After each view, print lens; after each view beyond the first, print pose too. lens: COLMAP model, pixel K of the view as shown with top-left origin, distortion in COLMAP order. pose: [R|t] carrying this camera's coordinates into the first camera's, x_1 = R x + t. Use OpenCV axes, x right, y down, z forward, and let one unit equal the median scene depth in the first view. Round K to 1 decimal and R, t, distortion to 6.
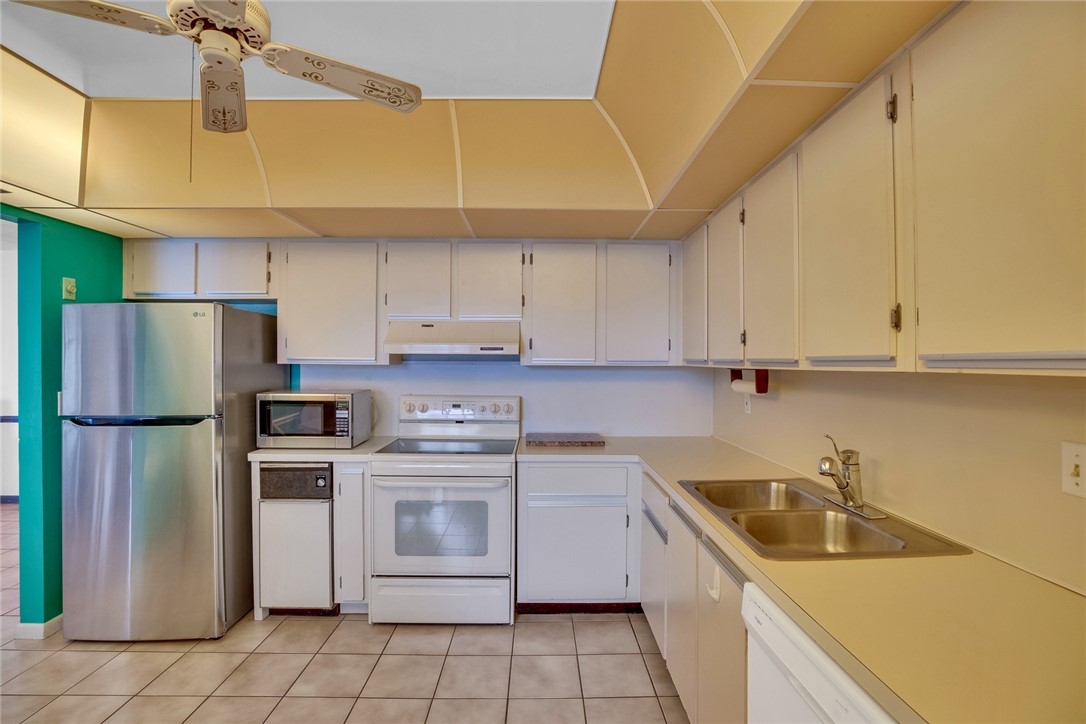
lens RADIAL K [[501.2, 0, 546.0], [0, 501.2, 360.5], [0, 0, 1]] dist [-0.042084, 0.012729]
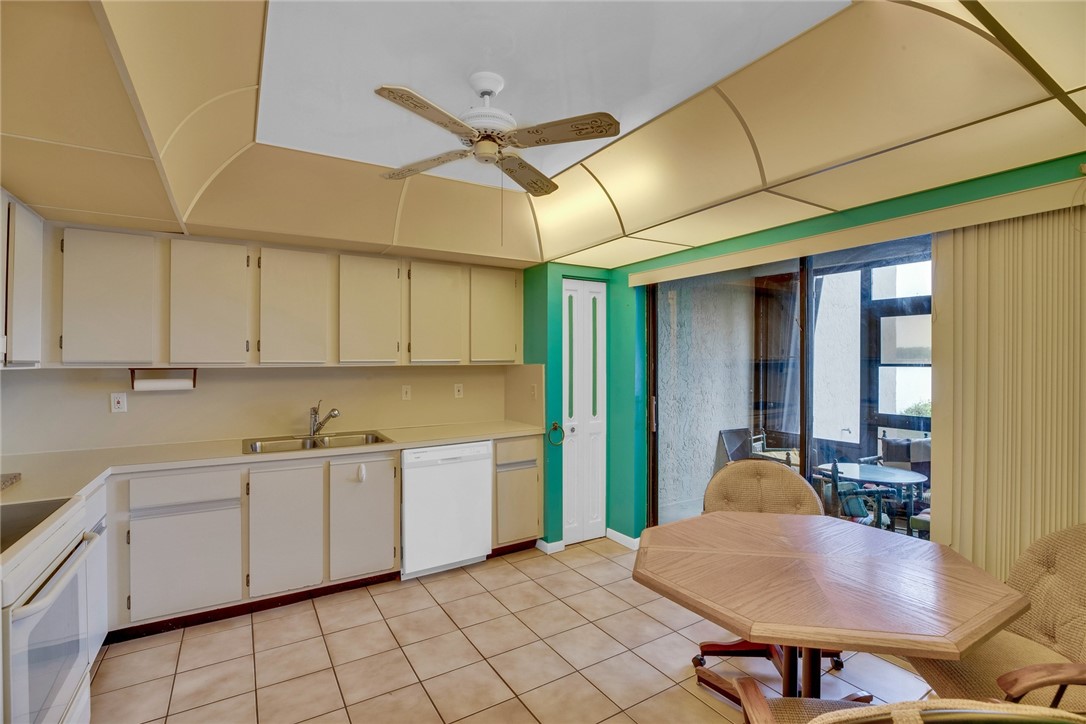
lens RADIAL K [[495.7, 0, 543.0], [0, 495.7, 362.0], [0, 0, 1]] dist [-0.024789, 0.000813]
pose [[-0.513972, -0.000682, 0.857807, -0.946397], [0.001552, 0.999997, 0.001725, -0.000524], [-0.857806, 0.002218, -0.513970, 0.756621]]
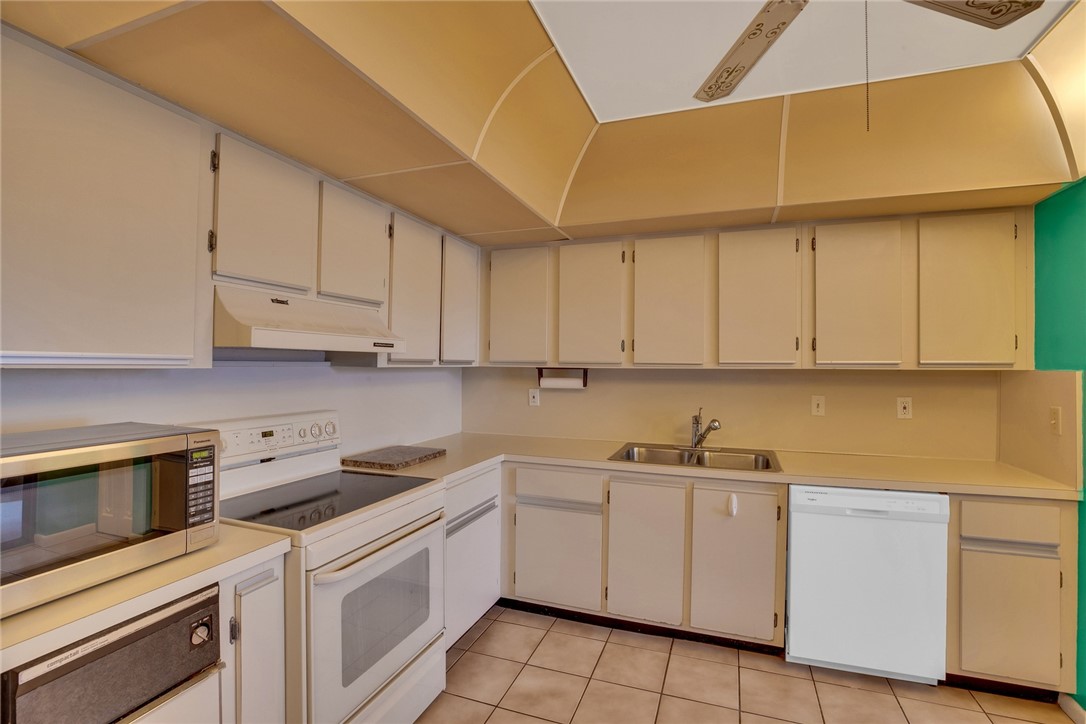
lens RADIAL K [[501.2, 0, 546.0], [0, 501.2, 360.5], [0, 0, 1]] dist [-0.042084, 0.012729]
pose [[0.356549, 0.004536, 0.934266, -0.725727], [-0.005932, 0.999979, -0.002591, -0.000320], [-0.934258, -0.004618, 0.356569, 0.536379]]
